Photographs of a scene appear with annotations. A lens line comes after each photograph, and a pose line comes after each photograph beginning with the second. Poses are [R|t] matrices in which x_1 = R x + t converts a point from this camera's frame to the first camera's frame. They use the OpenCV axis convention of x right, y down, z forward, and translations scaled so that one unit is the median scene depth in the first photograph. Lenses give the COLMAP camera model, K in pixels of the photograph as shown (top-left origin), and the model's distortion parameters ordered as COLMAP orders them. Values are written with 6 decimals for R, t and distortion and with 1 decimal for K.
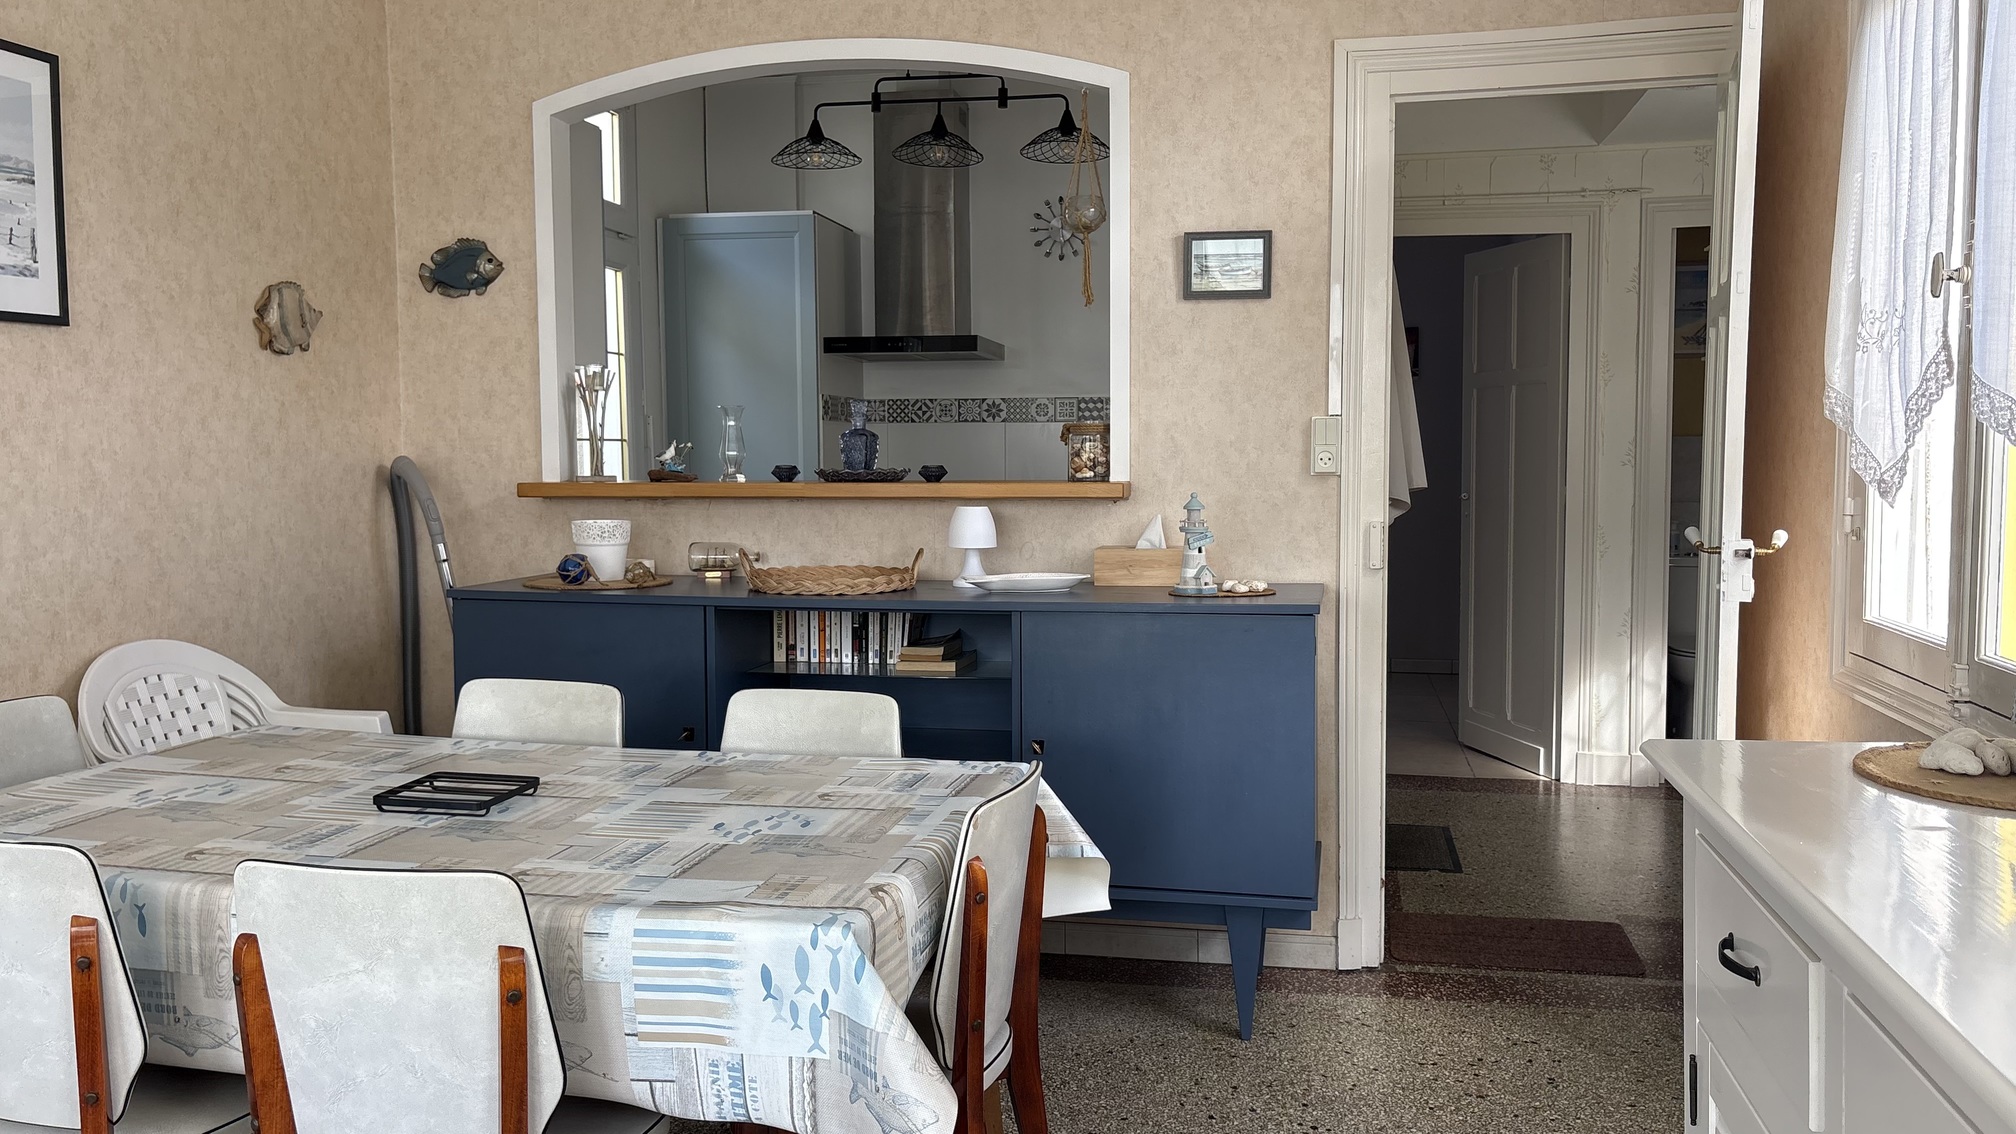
lens RADIAL K [[1530.6, 0, 1012.8], [0, 1530.6, 563.9], [0, 0, 1]] dist [0.037364, -0.029182]
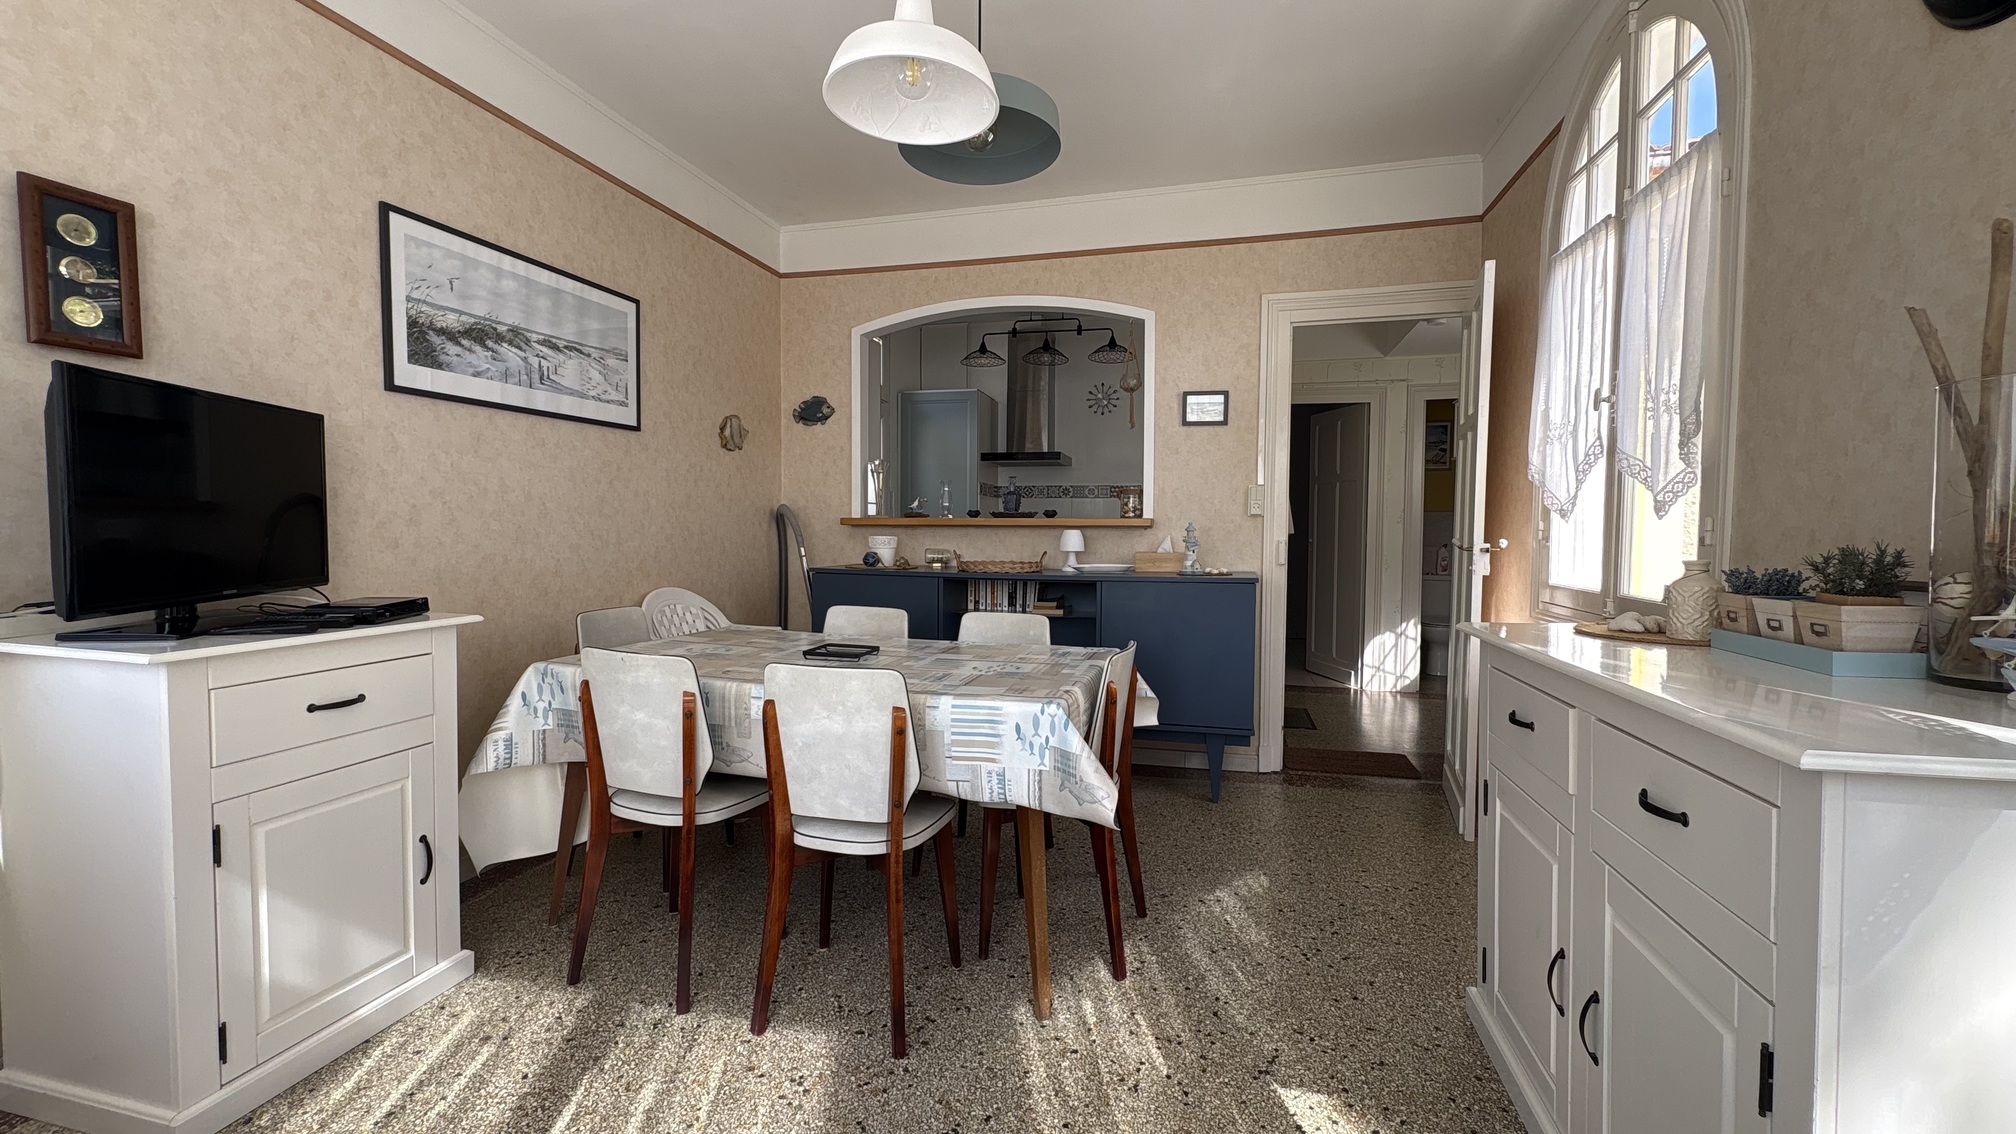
lens RADIAL K [[800.7, 0, 1016.1], [0, 800.7, 564.8], [0, 0, 1]] dist [0.000893, 0.000027]
pose [[0.998787, 0.014595, -0.047031, -0.052715], [-0.015804, 0.999551, -0.025449, 0.036203], [0.046639, 0.026161, 0.998569, -0.026665]]
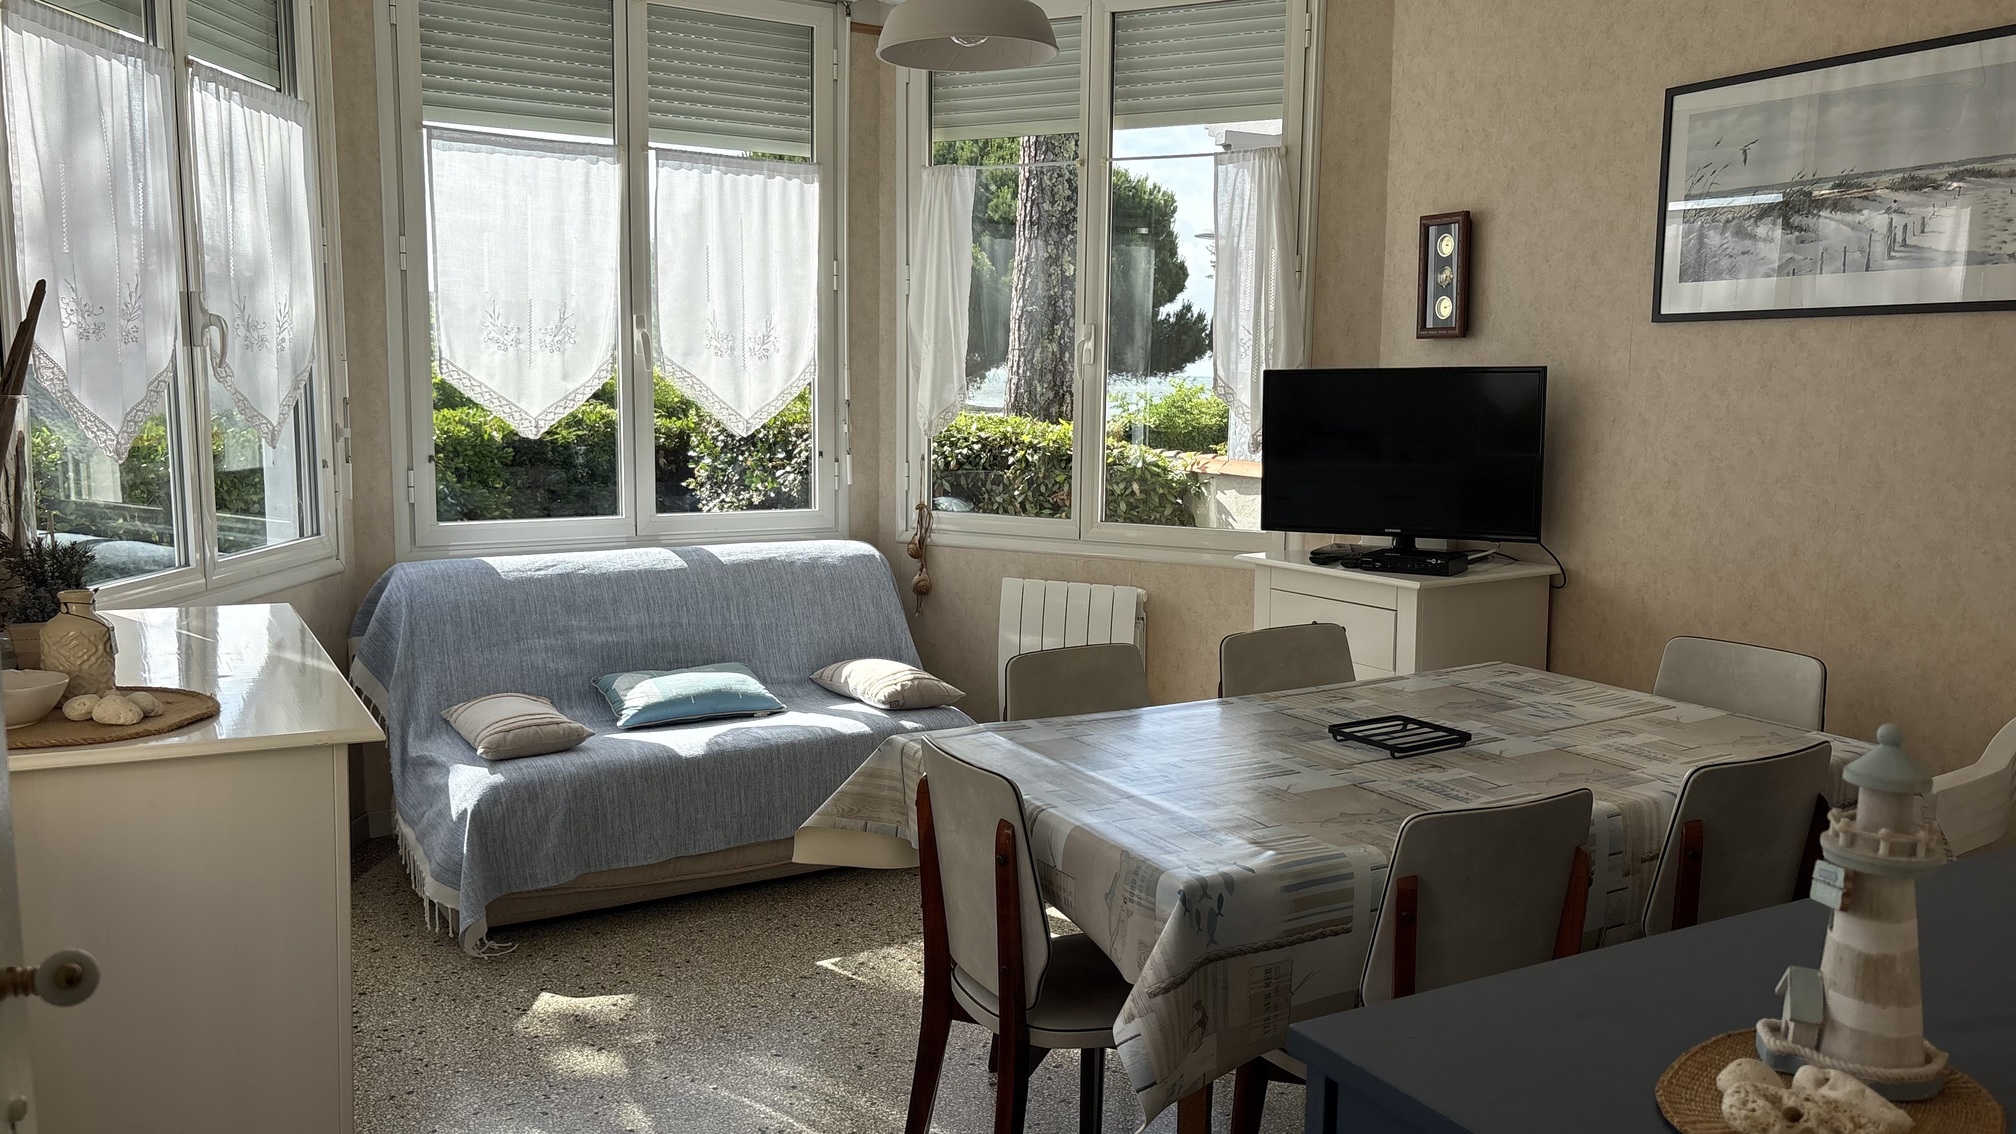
lens RADIAL K [[1530.6, 0, 1007.8], [0, 1530.6, 565.3], [0, 0, 1]] dist [0.037364, -0.029182]
pose [[-0.743273, 0.072346, -0.665064, 0.520287], [-0.061155, 0.982625, 0.175237, -0.140142], [0.666187, 0.170921, -0.725935, 1.326692]]
